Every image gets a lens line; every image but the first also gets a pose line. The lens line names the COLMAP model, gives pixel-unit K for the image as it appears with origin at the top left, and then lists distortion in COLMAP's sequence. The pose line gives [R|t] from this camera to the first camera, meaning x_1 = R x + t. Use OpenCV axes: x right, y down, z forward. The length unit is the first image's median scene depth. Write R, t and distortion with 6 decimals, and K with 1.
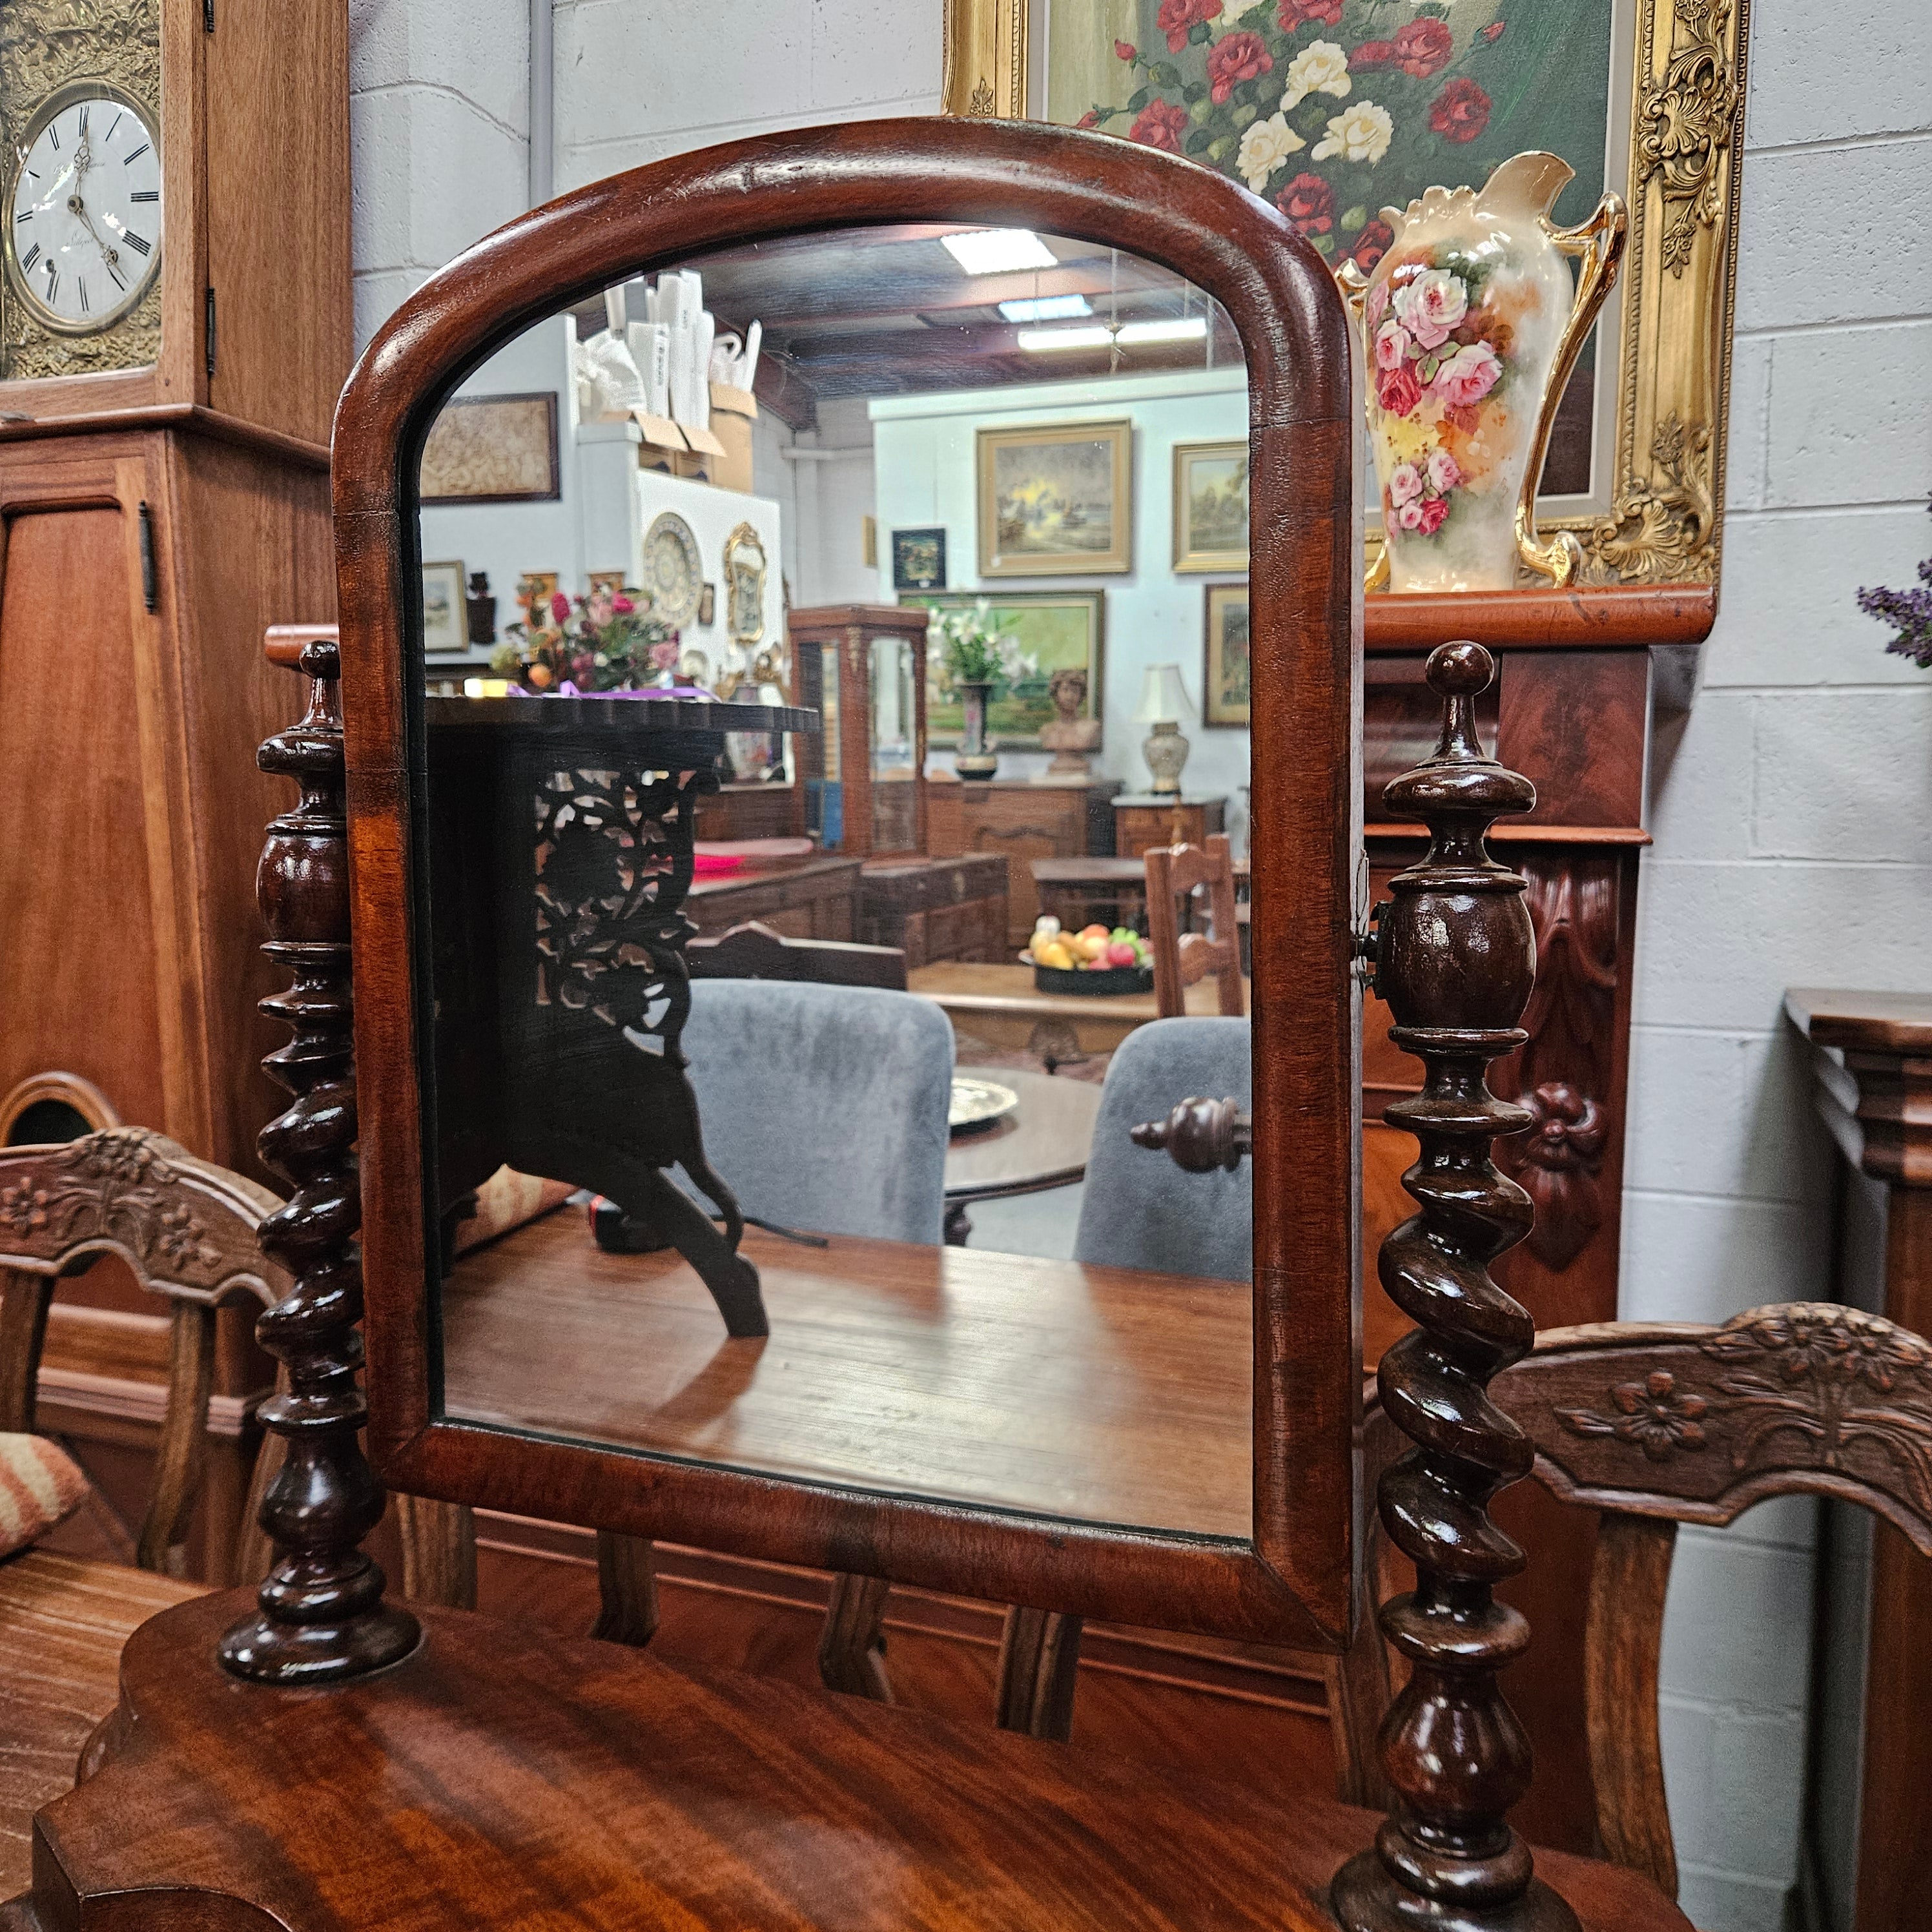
lens RADIAL K [[1750.0, 0, 960.0], [0, 1750.0, 940.9], [0, 0, 1]] dist [0.065332, -0.084475]
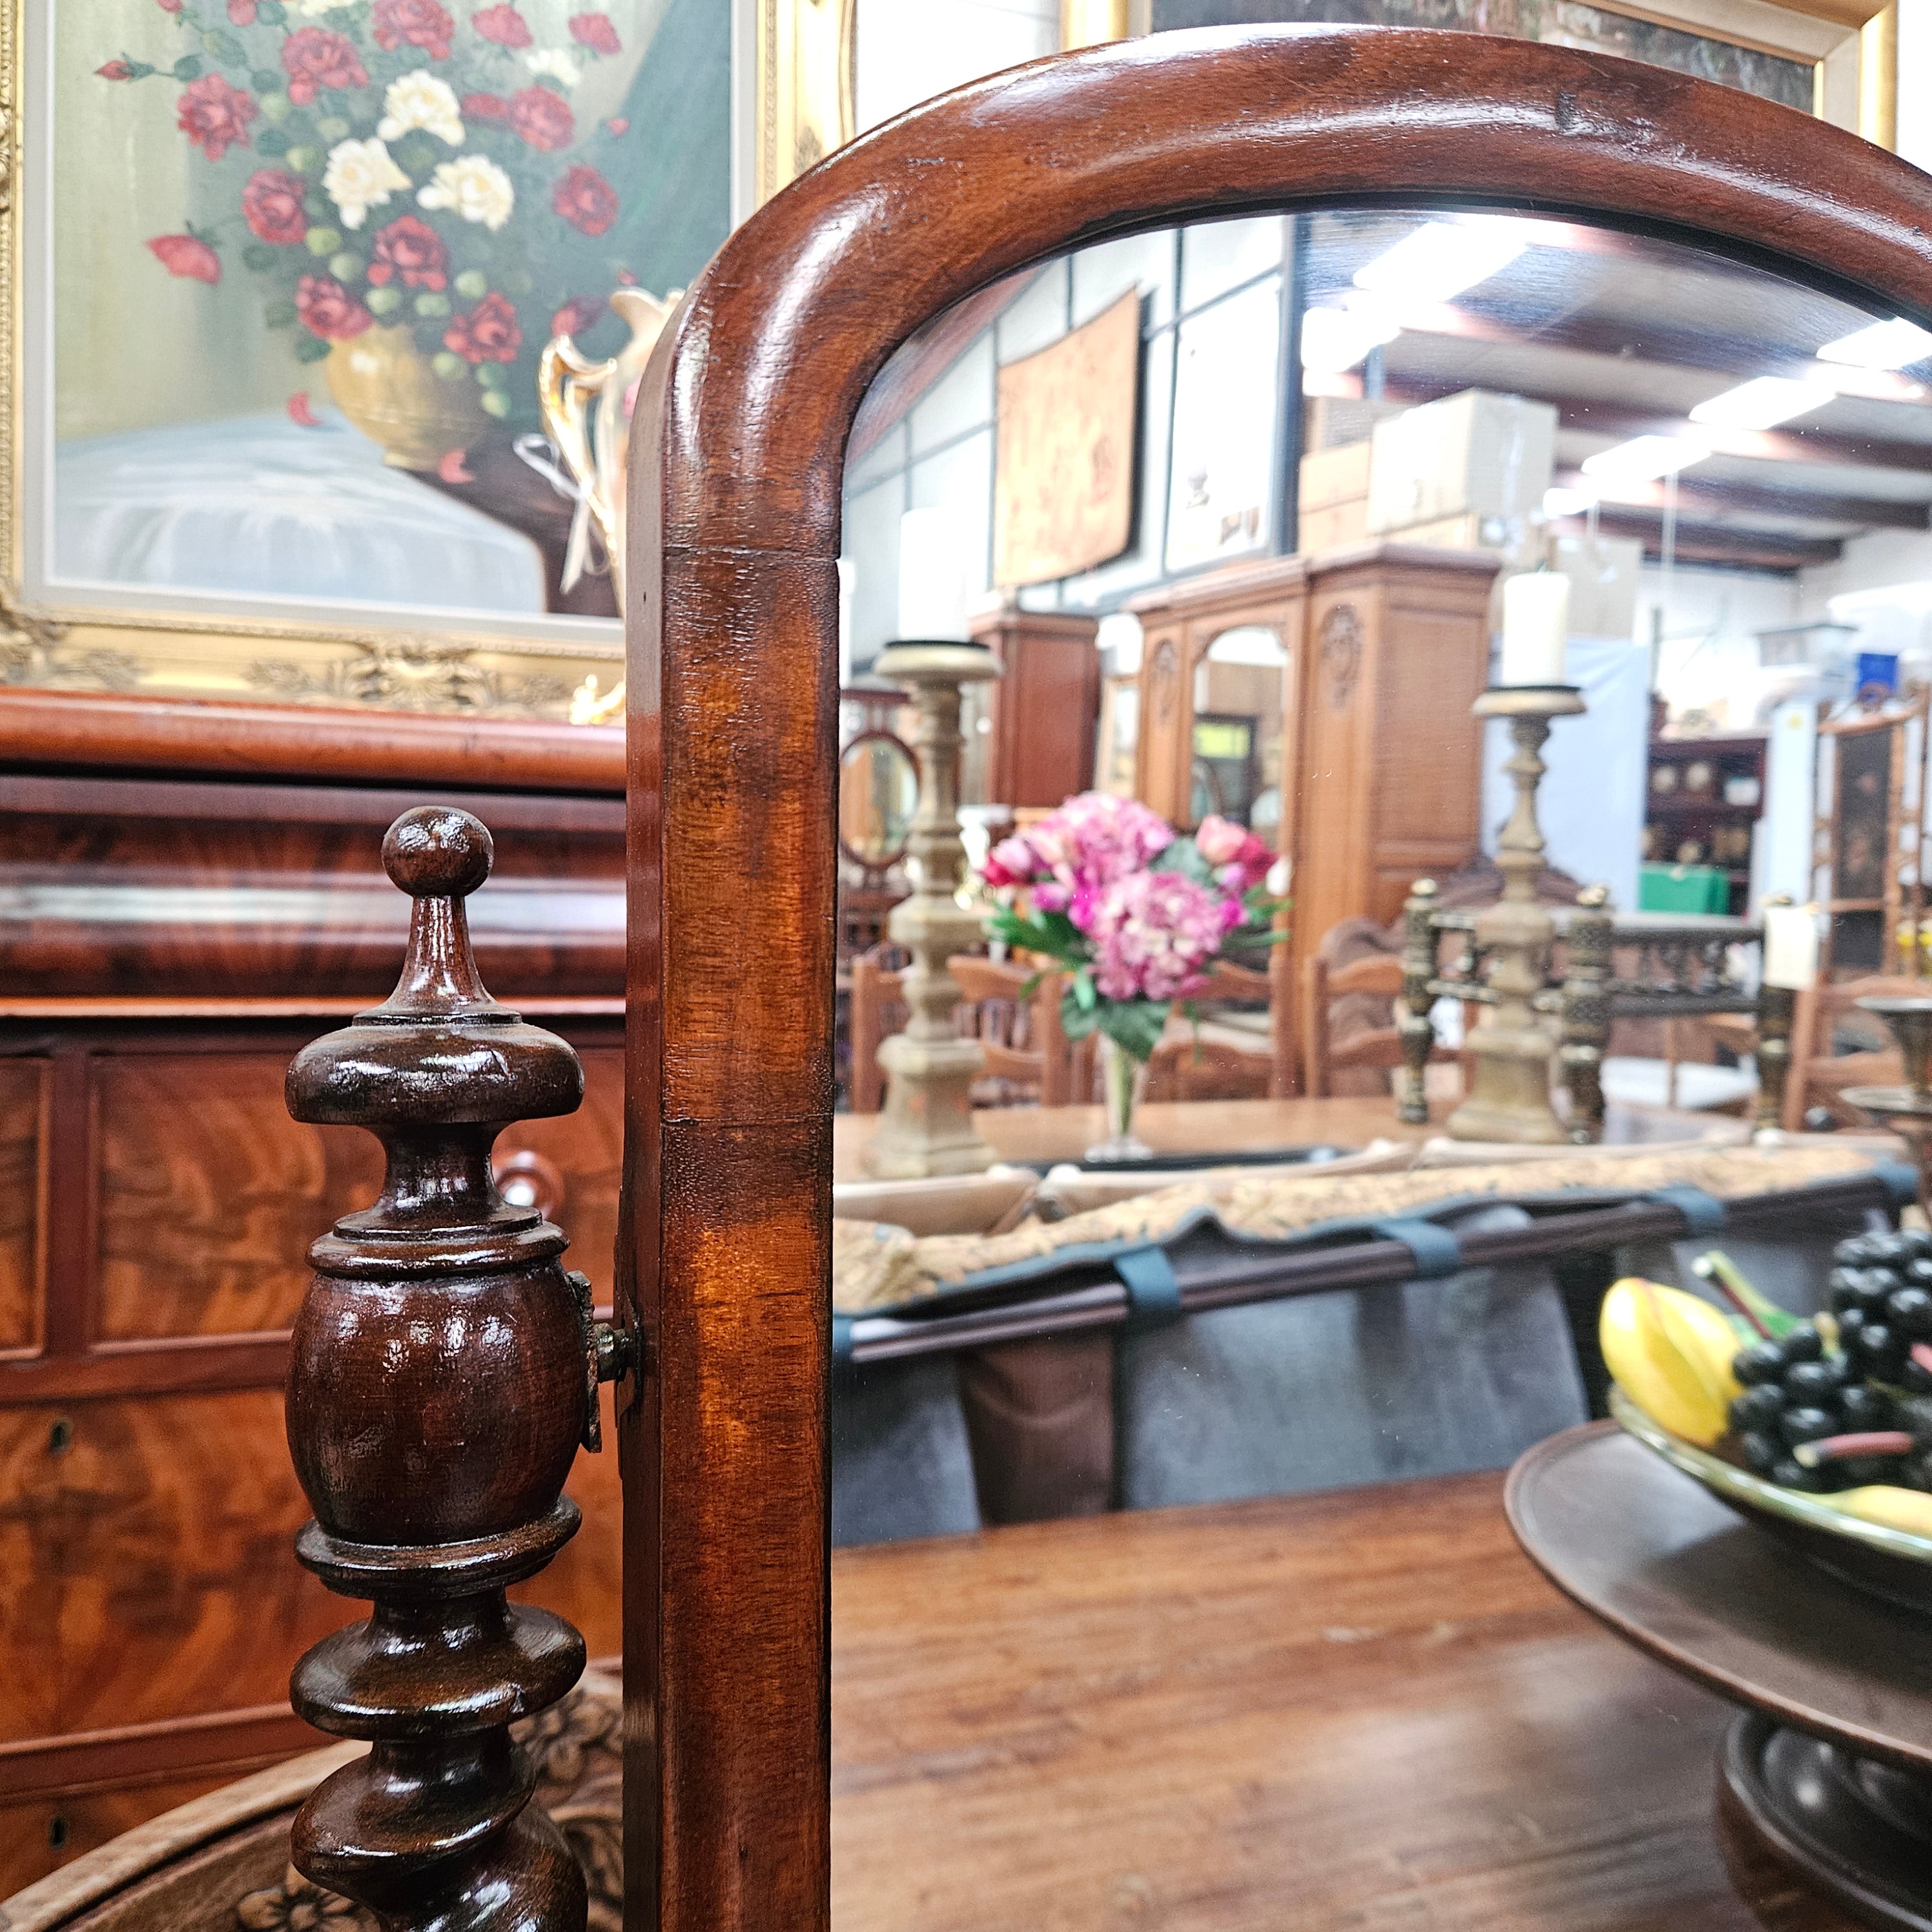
lens RADIAL K [[1761.5, 0, 934.4], [0, 1761.5, 940.1], [0, 0, 1]] dist [0.051470, -0.071718]
pose [[0.727461, -0.004800, 0.686132, -0.304160], [0.042232, 0.998393, -0.037791, -0.061644], [-0.684848, 0.056468, 0.726495, 0.322571]]
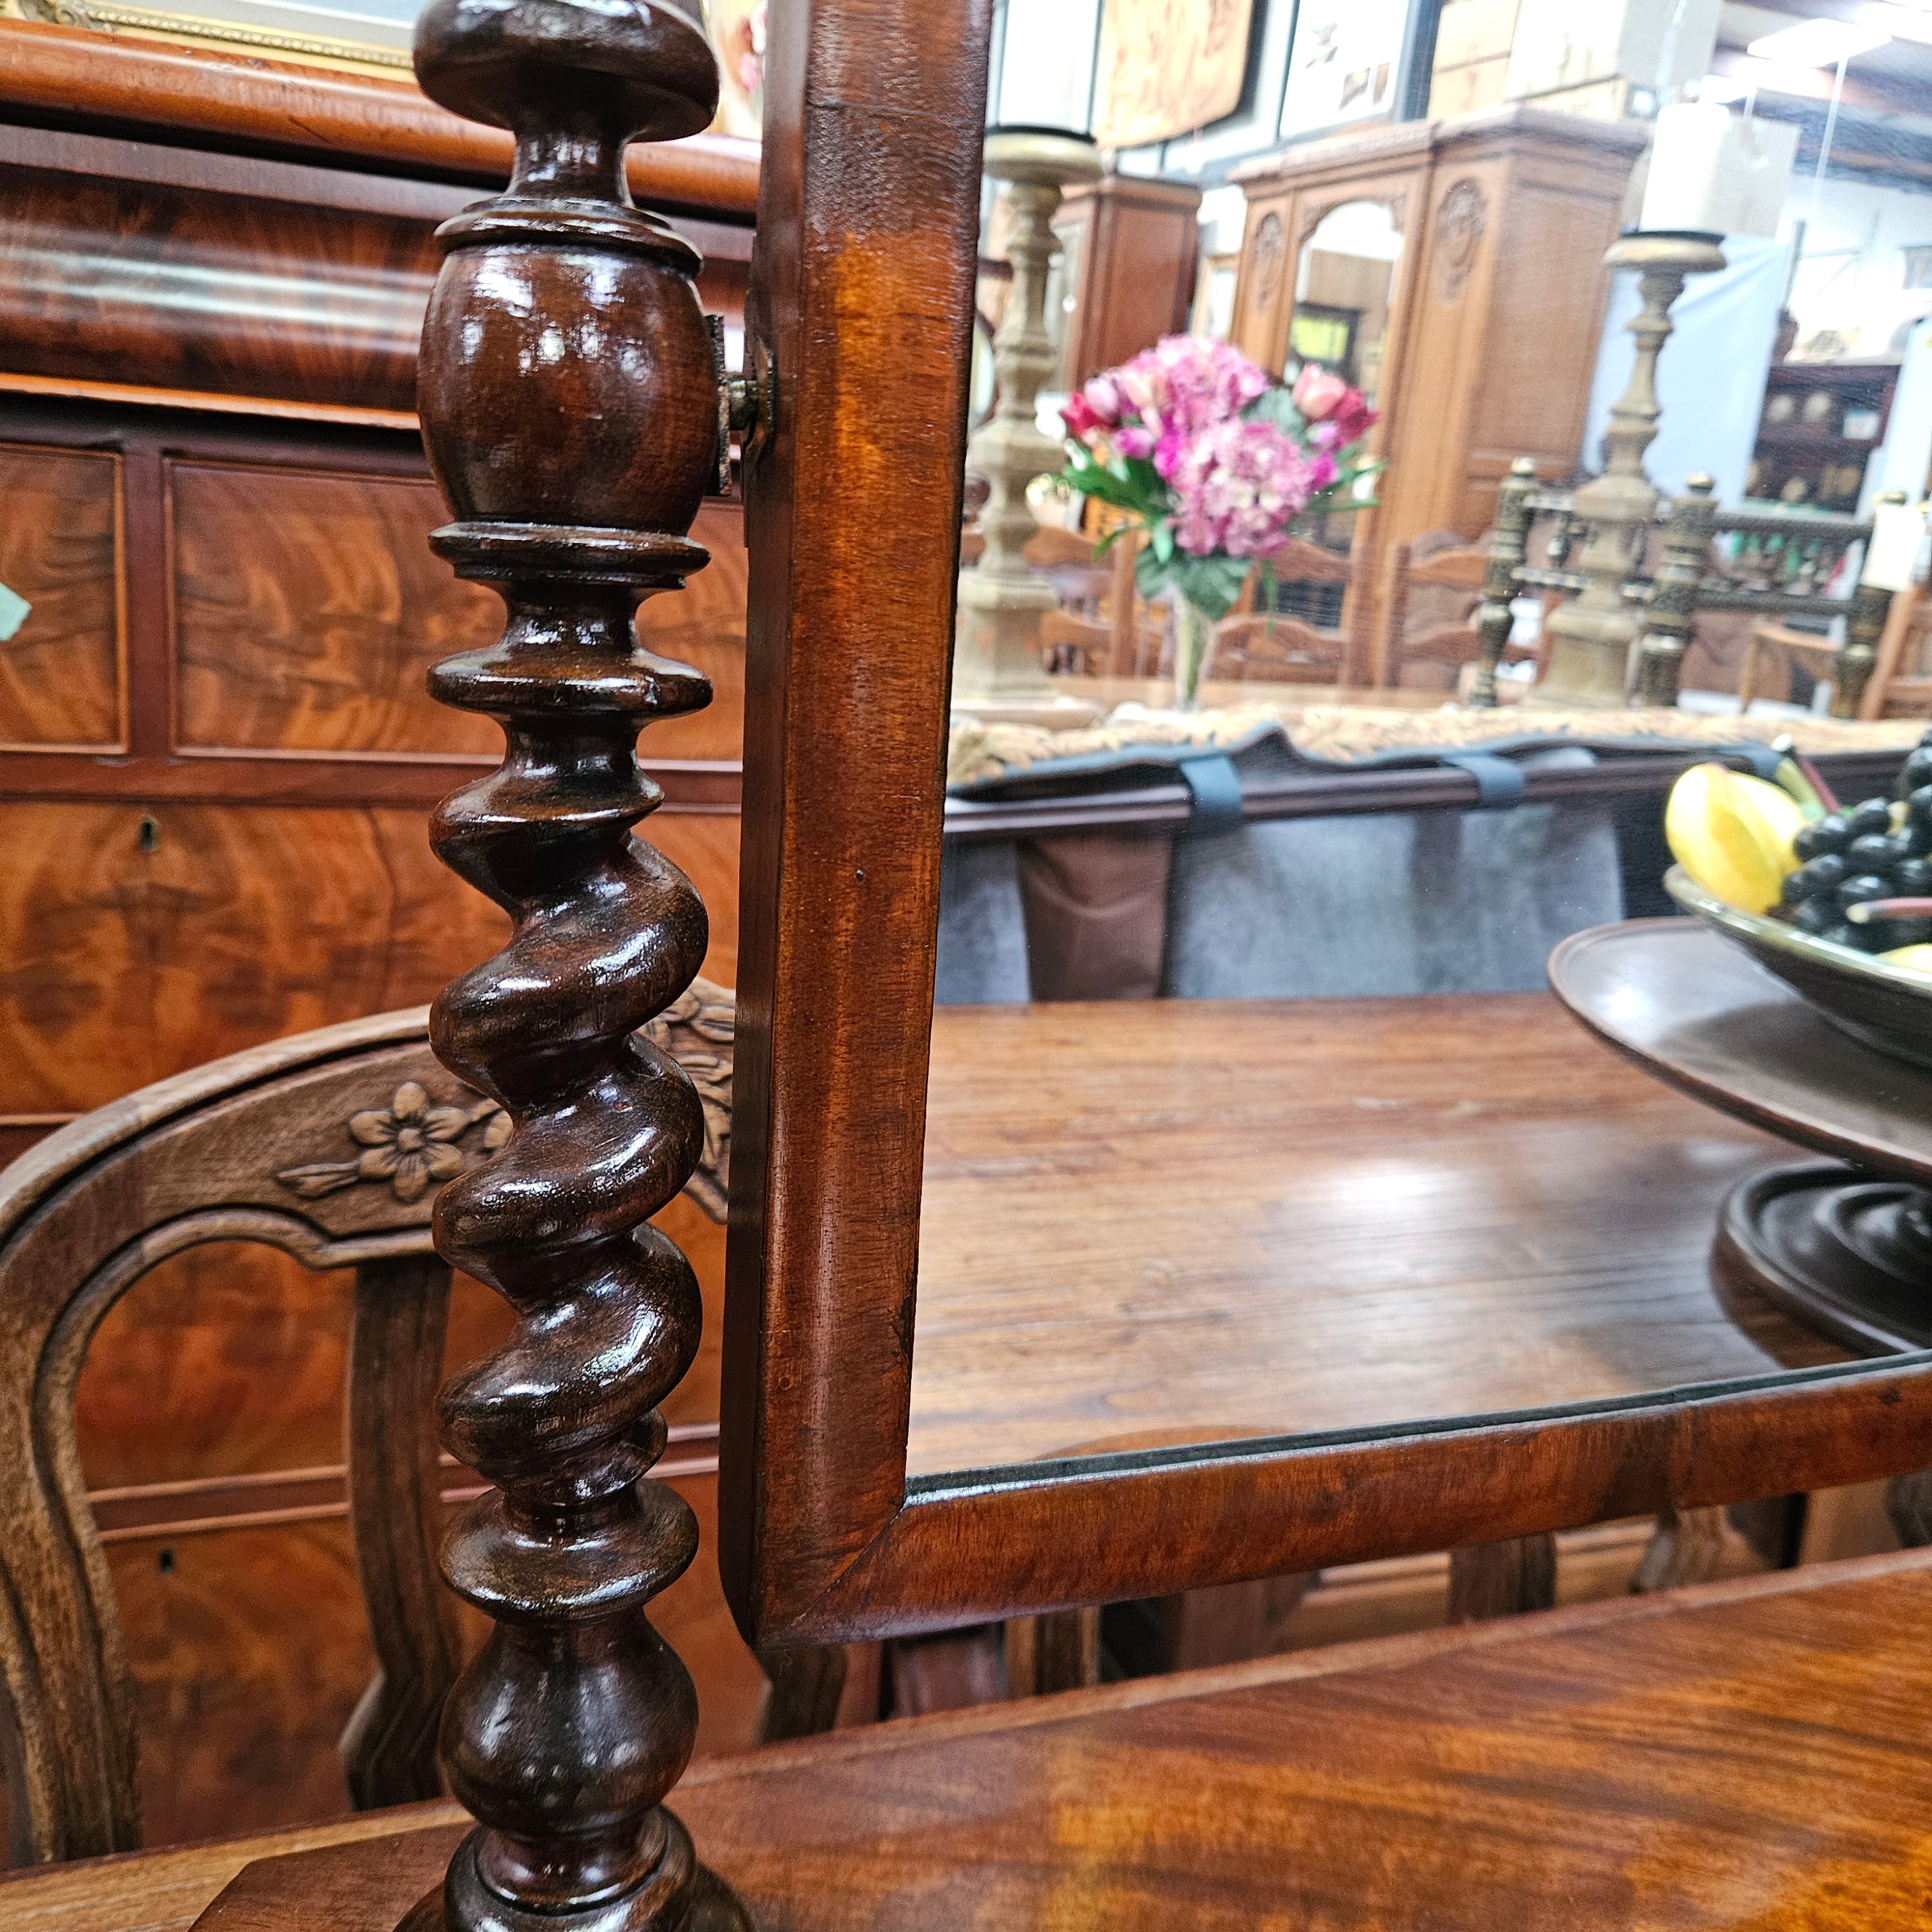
lens RADIAL K [[1759.3, 0, 957.9], [0, 1759.3, 955.8], [0, 0, 1]] dist [0.047925, -0.053711]
pose [[0.741850, -0.111028, 0.661311, -0.313887], [-0.017077, 0.982750, 0.184151, 0.011370], [-0.670349, -0.147906, 0.727156, 0.328966]]
